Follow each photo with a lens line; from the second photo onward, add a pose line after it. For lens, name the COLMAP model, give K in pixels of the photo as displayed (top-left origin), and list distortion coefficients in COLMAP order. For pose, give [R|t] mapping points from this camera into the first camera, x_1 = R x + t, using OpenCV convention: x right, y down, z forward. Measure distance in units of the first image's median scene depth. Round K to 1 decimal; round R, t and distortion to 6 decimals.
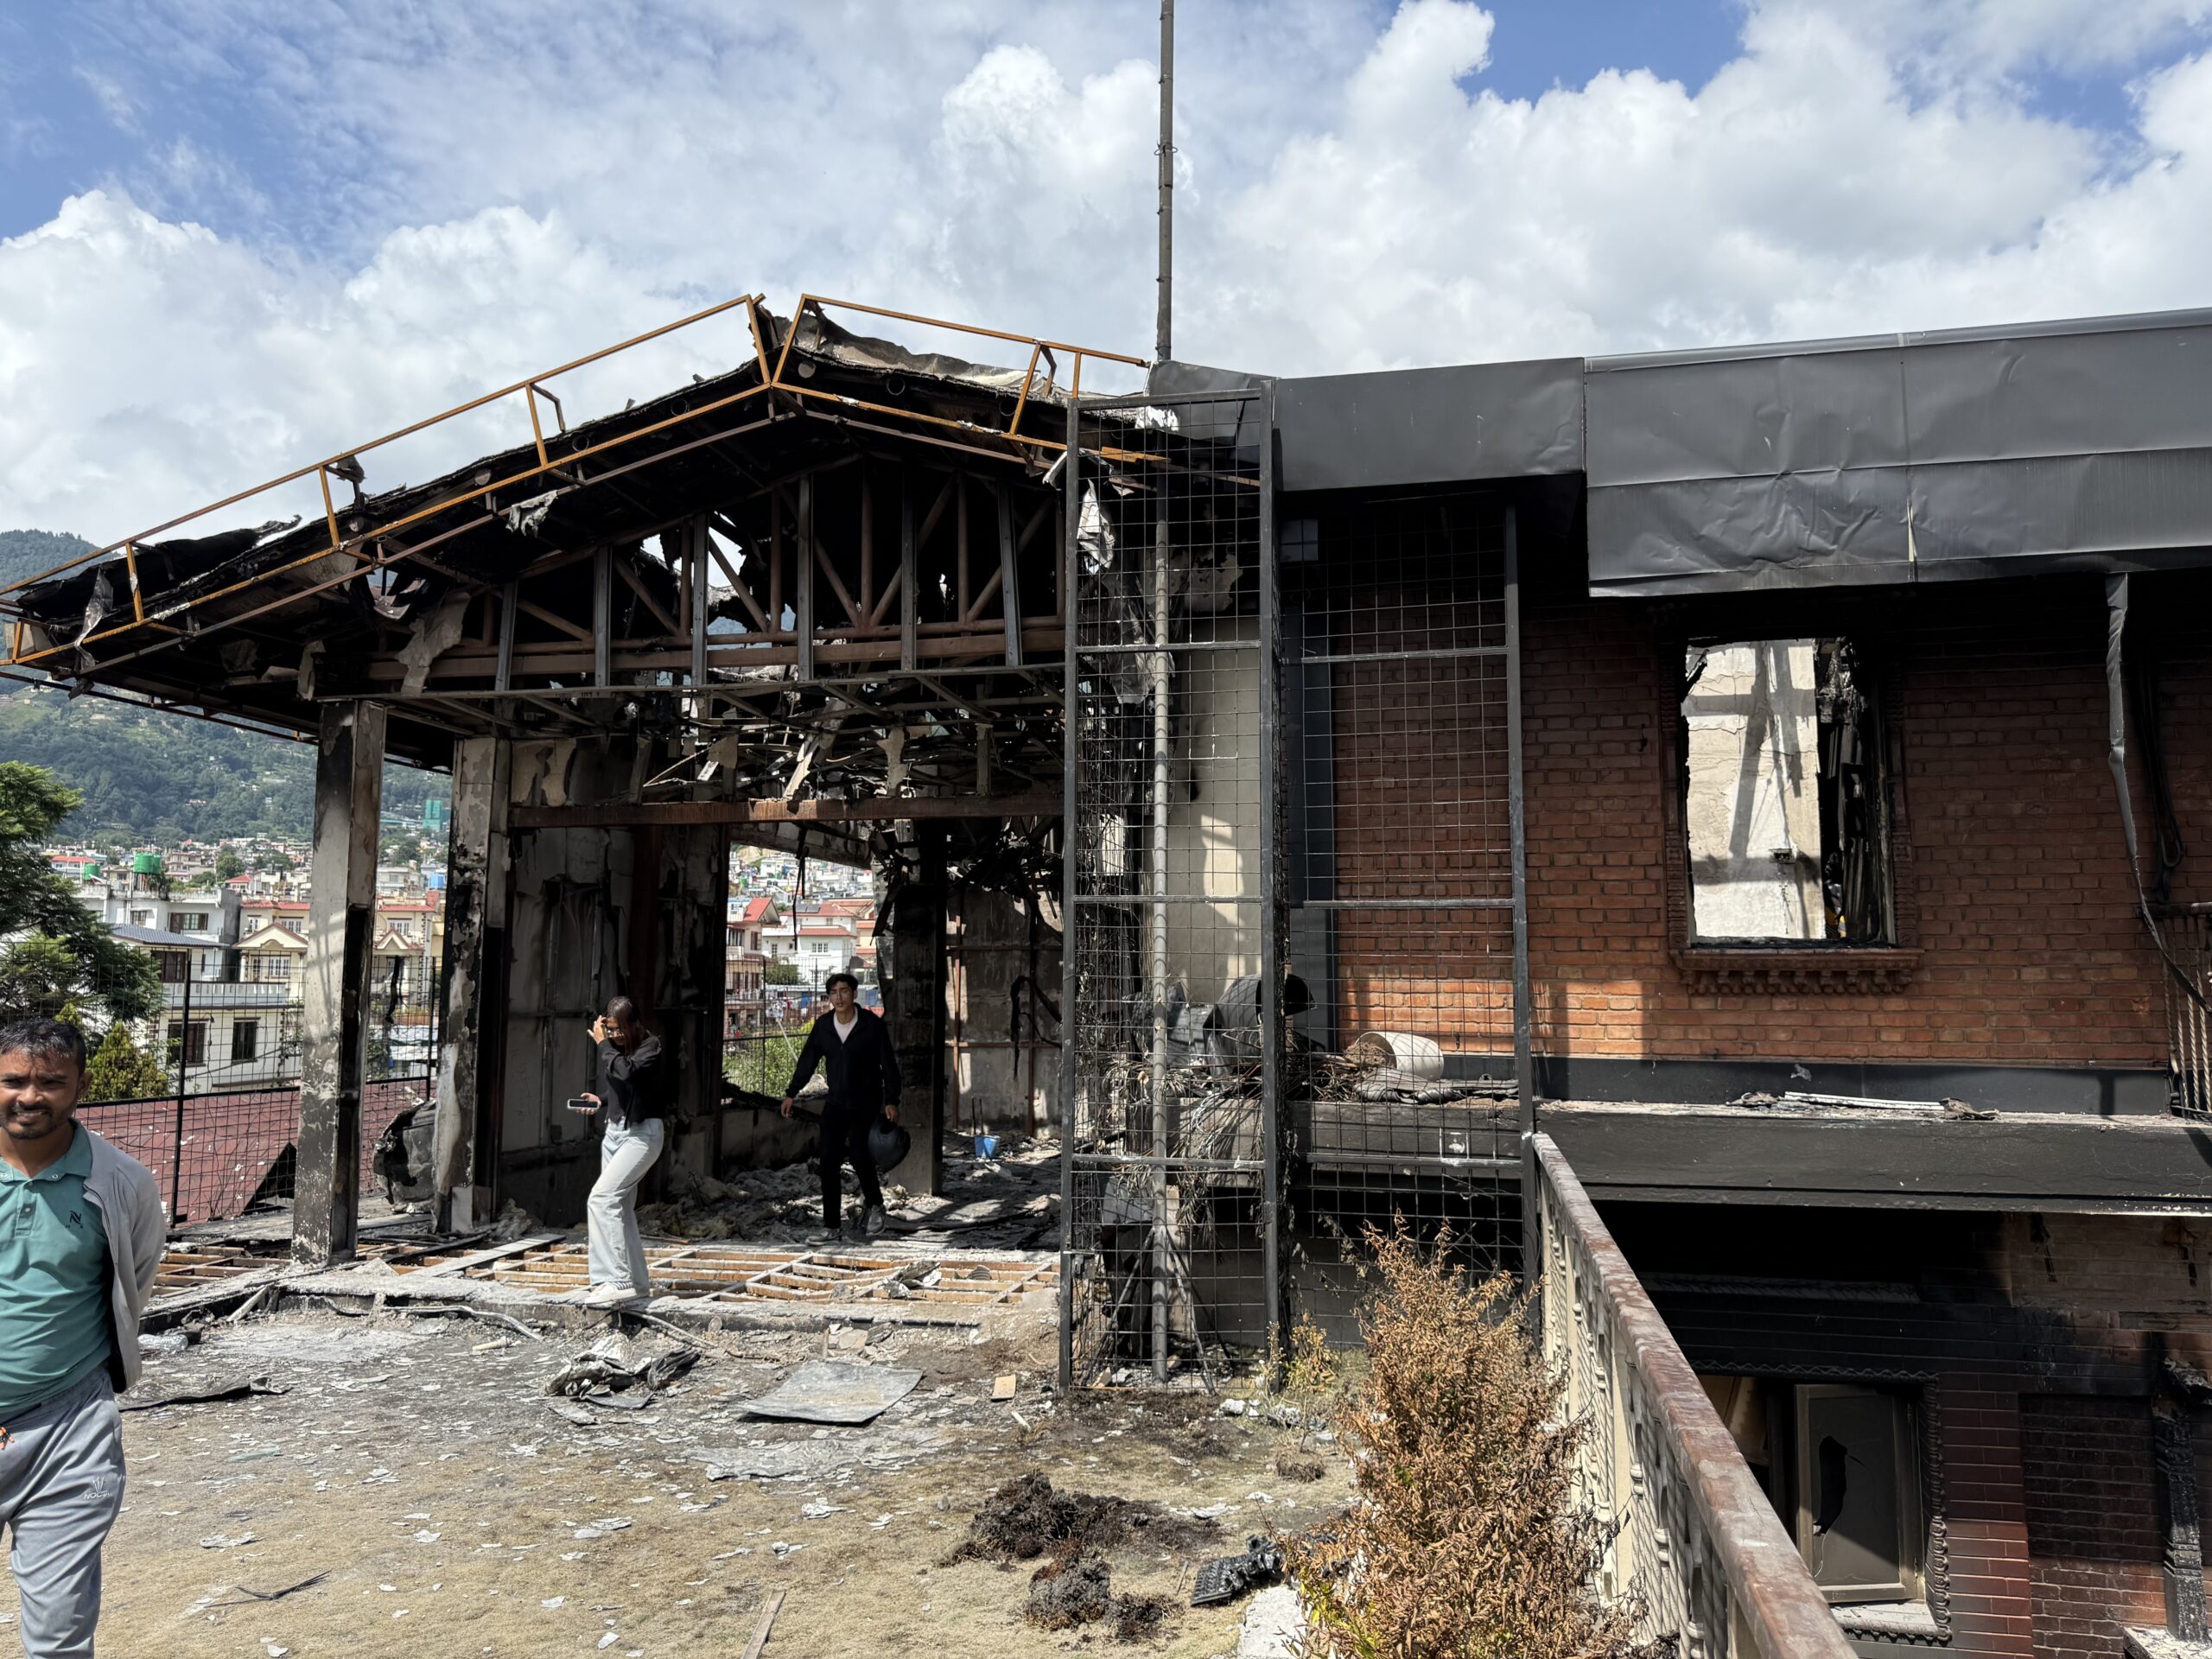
lens RADIAL K [[1623.1, 0, 1115.1], [0, 1623.1, 817.4], [0, 0, 1]] dist [0.071628, -0.042010]
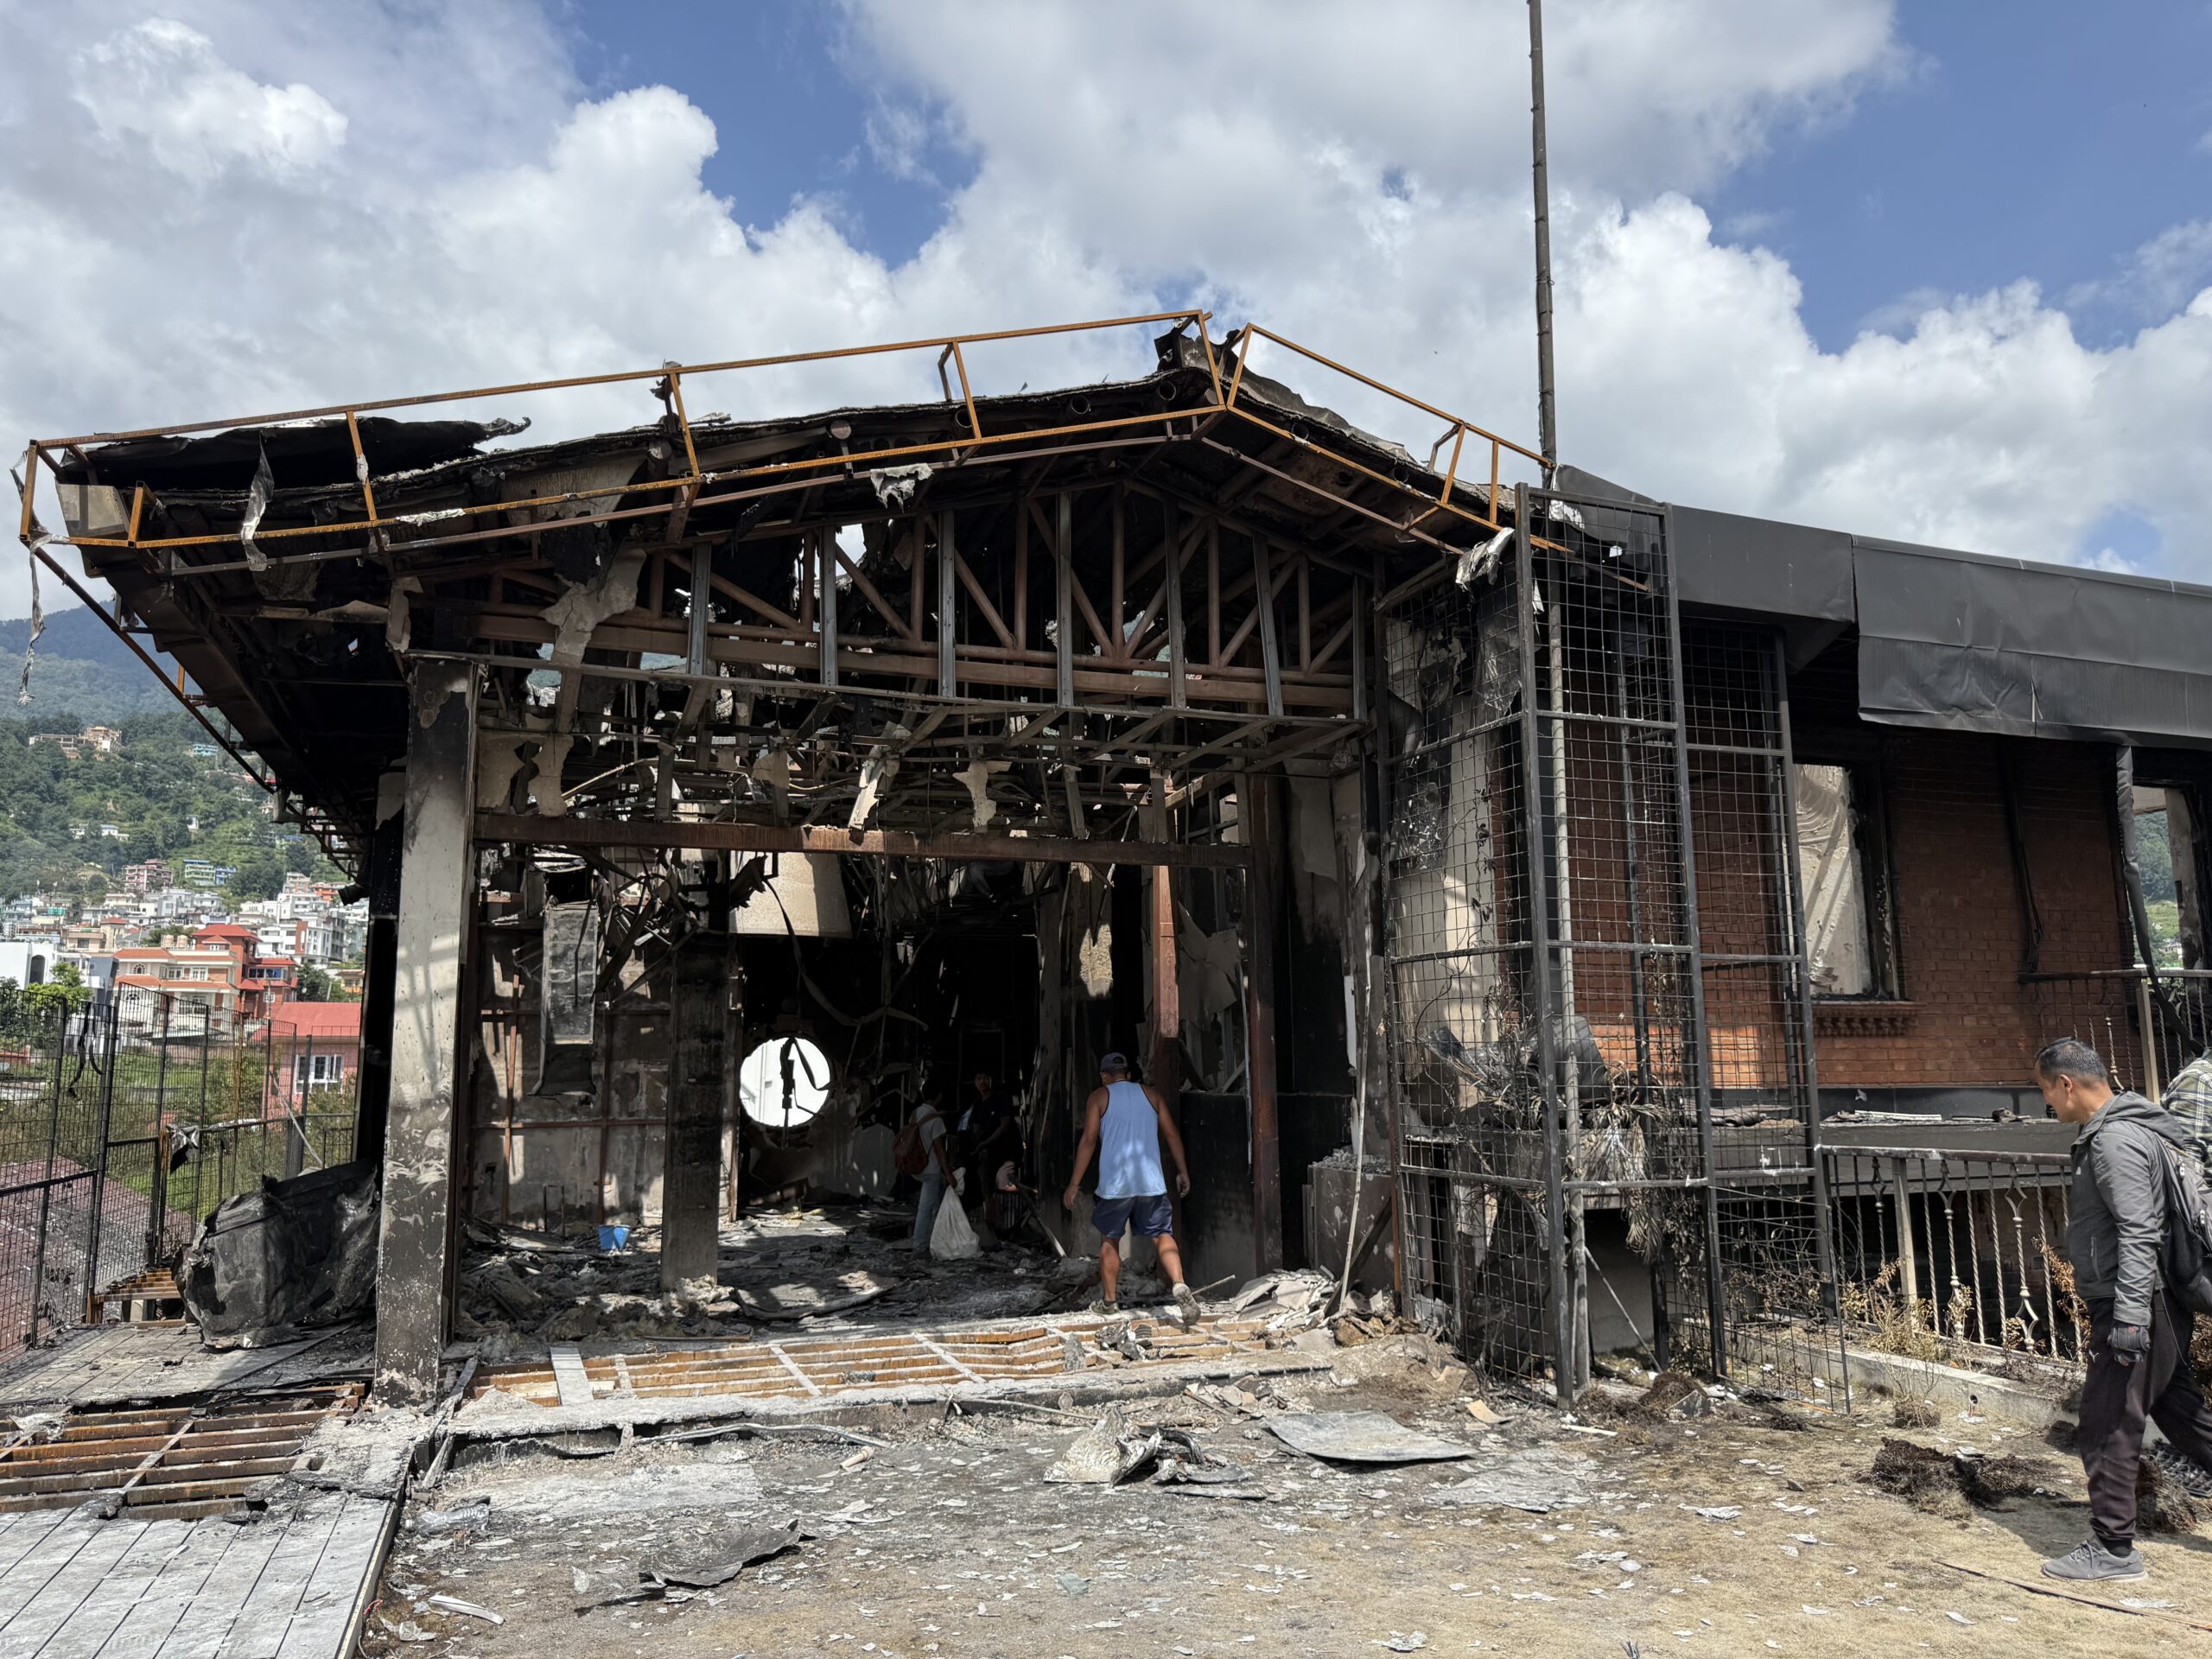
lens RADIAL K [[1623.1, 0, 1115.1], [0, 1623.1, 817.4], [0, 0, 1]] dist [0.071628, -0.042010]
pose [[0.820210, 0.077930, 0.566730, -0.754935], [-0.047937, 0.996556, -0.067658, 0.046538], [-0.570051, 0.028327, 0.821121, 0.230240]]
